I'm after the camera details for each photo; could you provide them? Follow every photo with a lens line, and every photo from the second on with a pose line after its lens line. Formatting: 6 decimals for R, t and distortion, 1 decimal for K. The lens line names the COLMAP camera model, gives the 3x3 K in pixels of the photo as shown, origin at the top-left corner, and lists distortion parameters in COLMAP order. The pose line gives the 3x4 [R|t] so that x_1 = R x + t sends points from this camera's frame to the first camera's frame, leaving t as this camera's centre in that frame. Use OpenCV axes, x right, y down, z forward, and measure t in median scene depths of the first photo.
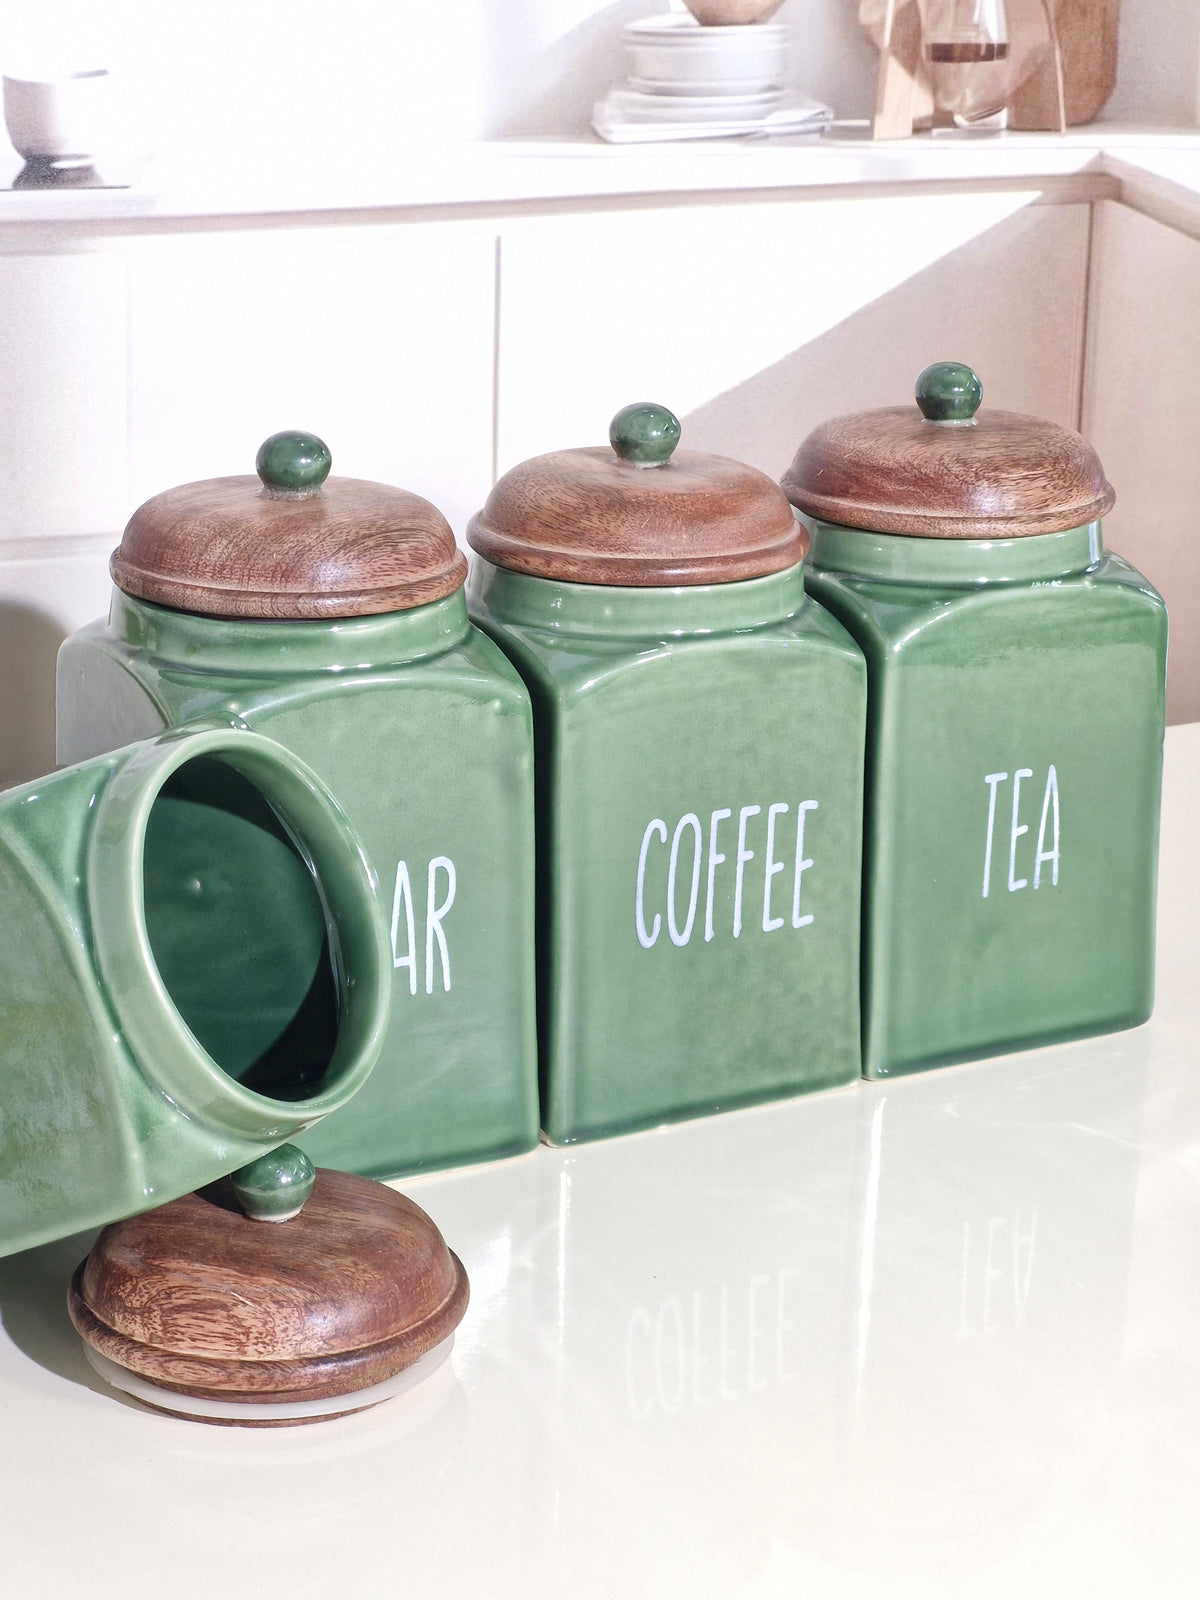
lens RADIAL K [[3559.9, 0, 572.9], [0, 3559.9, 798.0], [0, 0, 1]] dist [-0.078869, 1.577285]
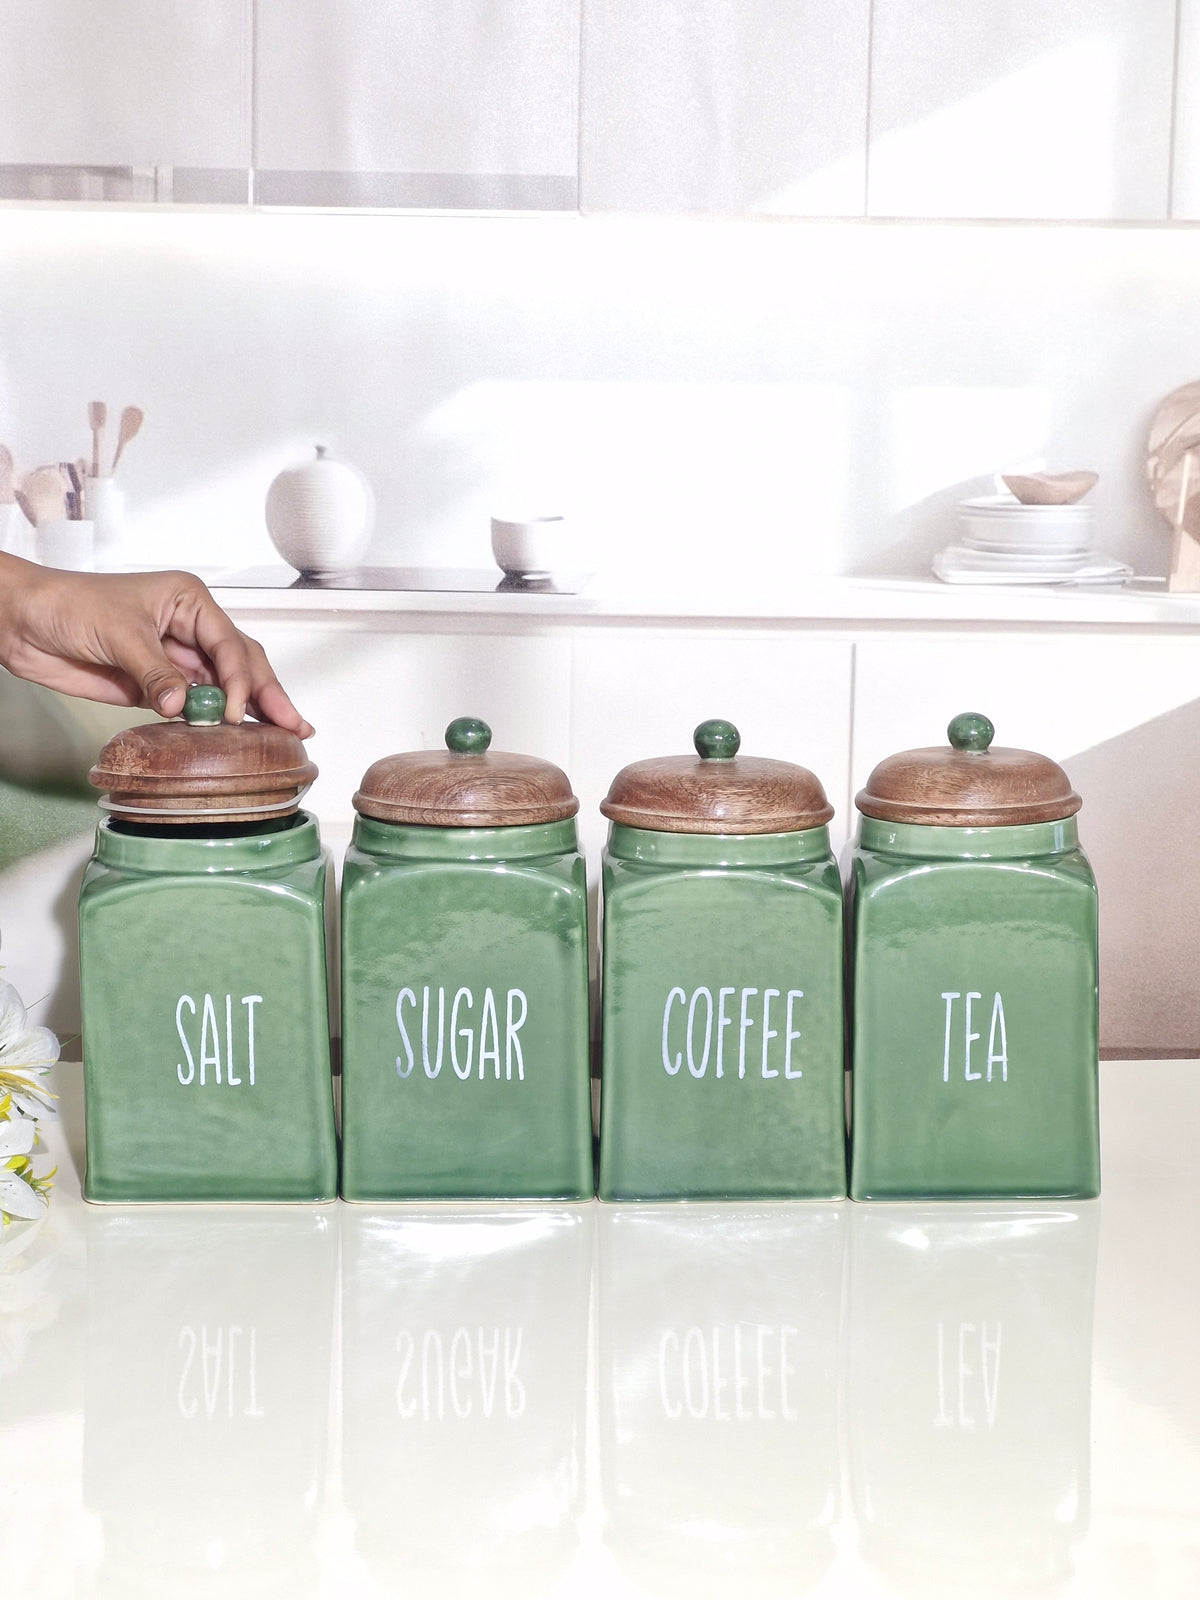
lens RADIAL K [[3654.1, 0, 600.0], [0, 3654.1, 800.0], [0, 0, 1]] dist [-0.039042, 3.169621]
pose [[0.894354, 0.055422, -0.443914, 0.647833], [-0.128091, 0.982476, -0.135405, 0.135819], [0.428631, 0.177961, 0.885780, -0.384328]]
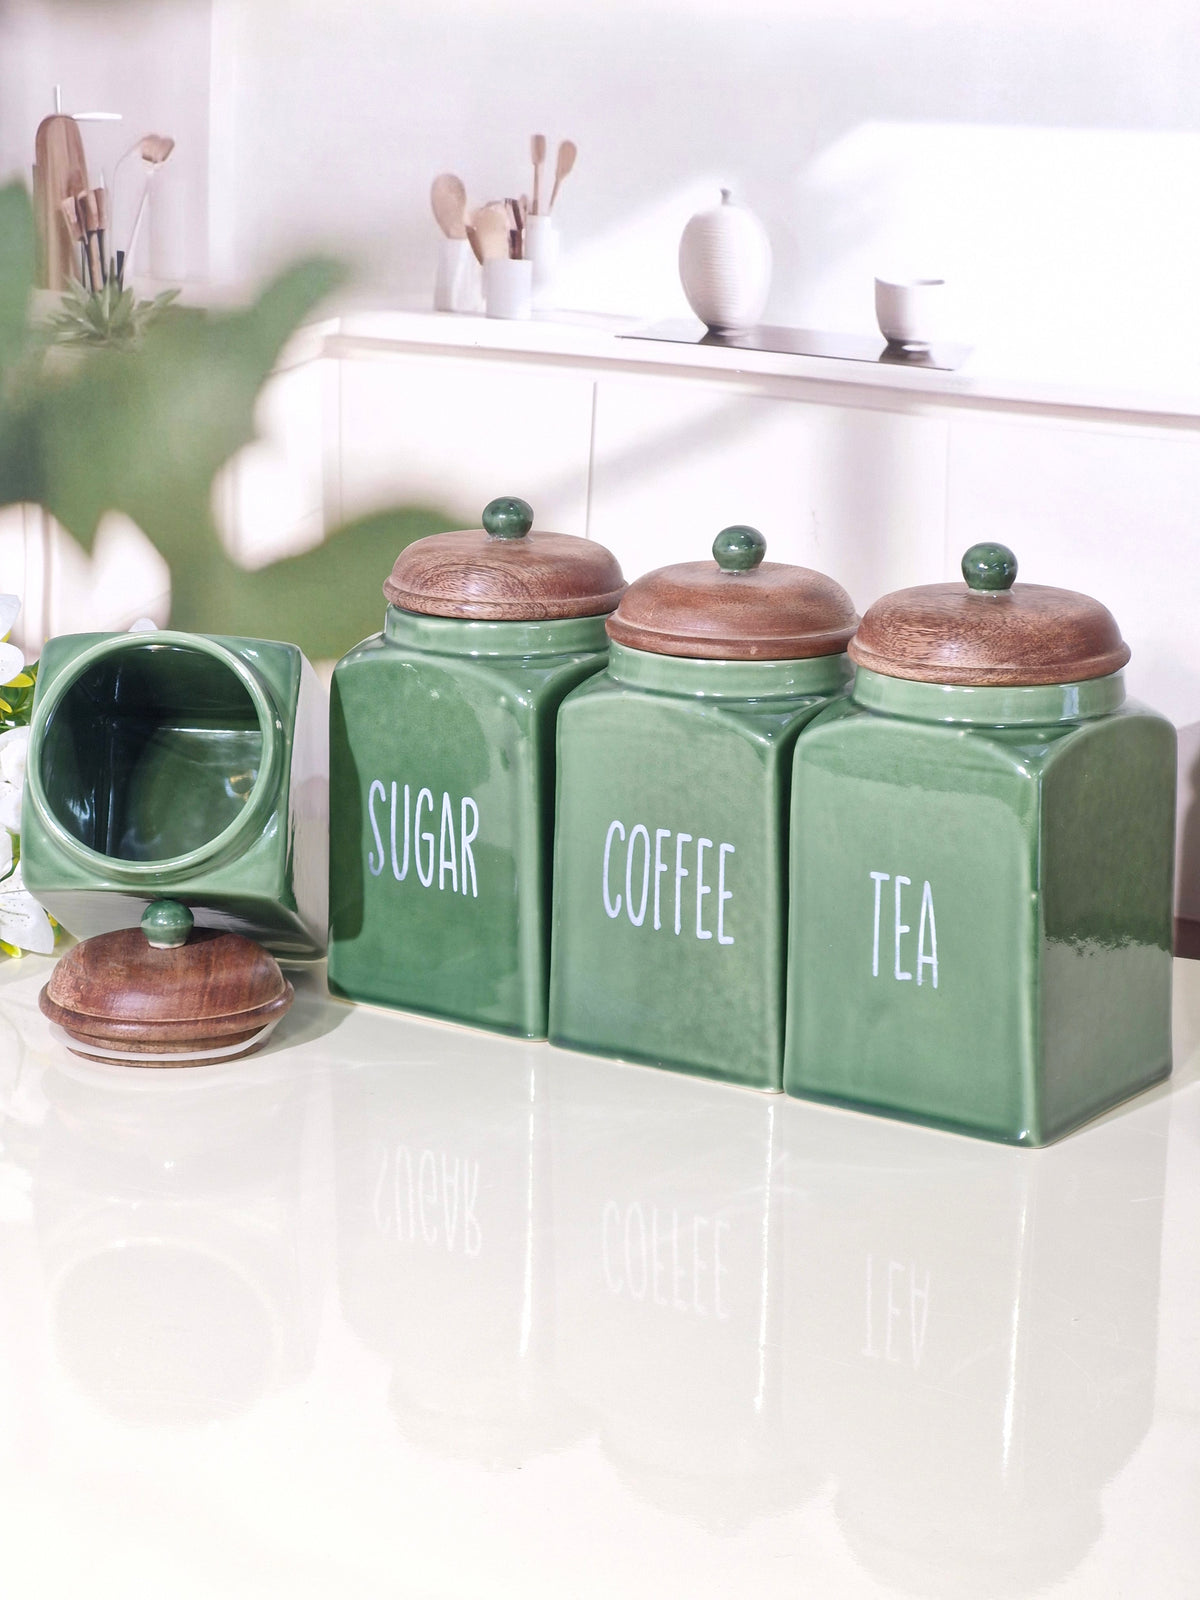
lens RADIAL K [[3579.4, 0, 607.1], [0, 3579.4, 770.5], [0, 0, 1]] dist [-0.031357, 2.840327]
pose [[0.427853, 0.186089, -0.884484, 1.153546], [-0.269742, 0.960271, 0.071551, -0.102579], [0.862659, 0.207969, 0.461051, 0.355981]]
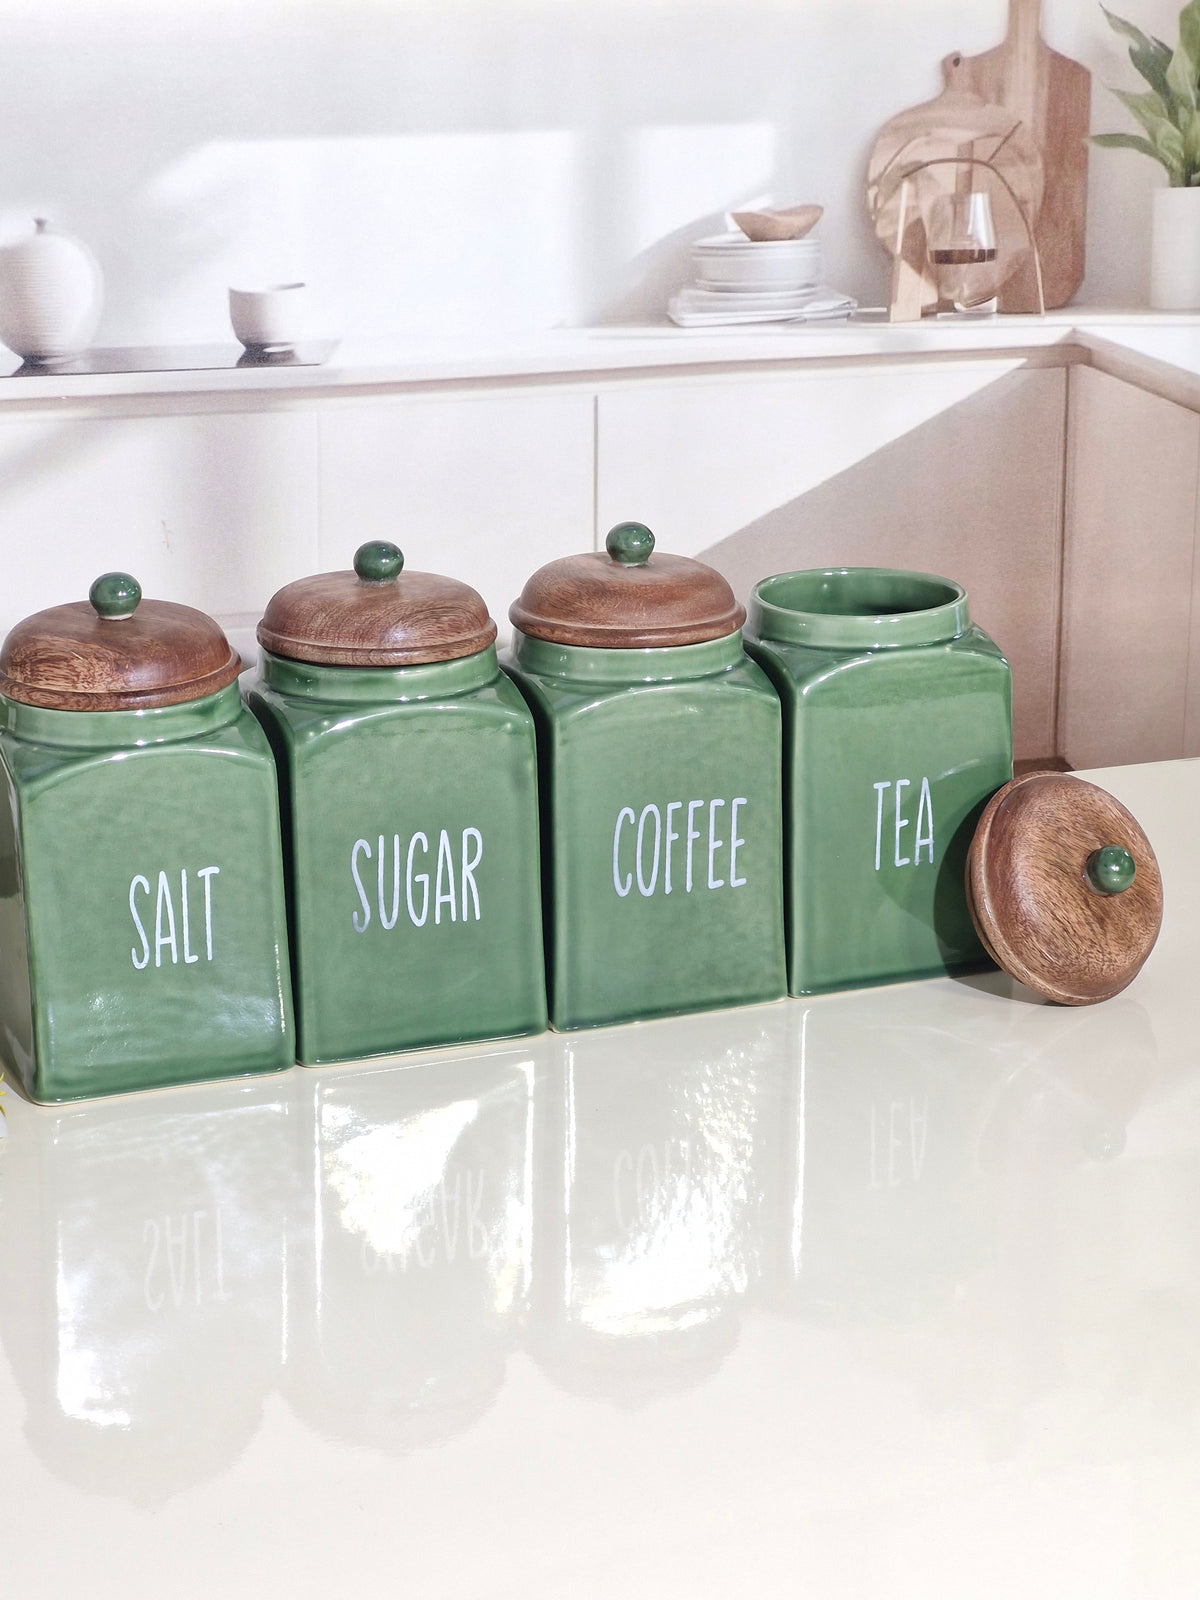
lens RADIAL K [[3579.4, 0, 607.1], [0, 3579.4, 770.5], [0, 0, 1]] dist [-0.031357, 2.840327]
pose [[0.992175, 0.013871, -0.124082, 0.188594], [-0.017880, 0.999351, -0.031256, 0.035217], [0.123568, 0.033230, 0.991780, -0.437516]]
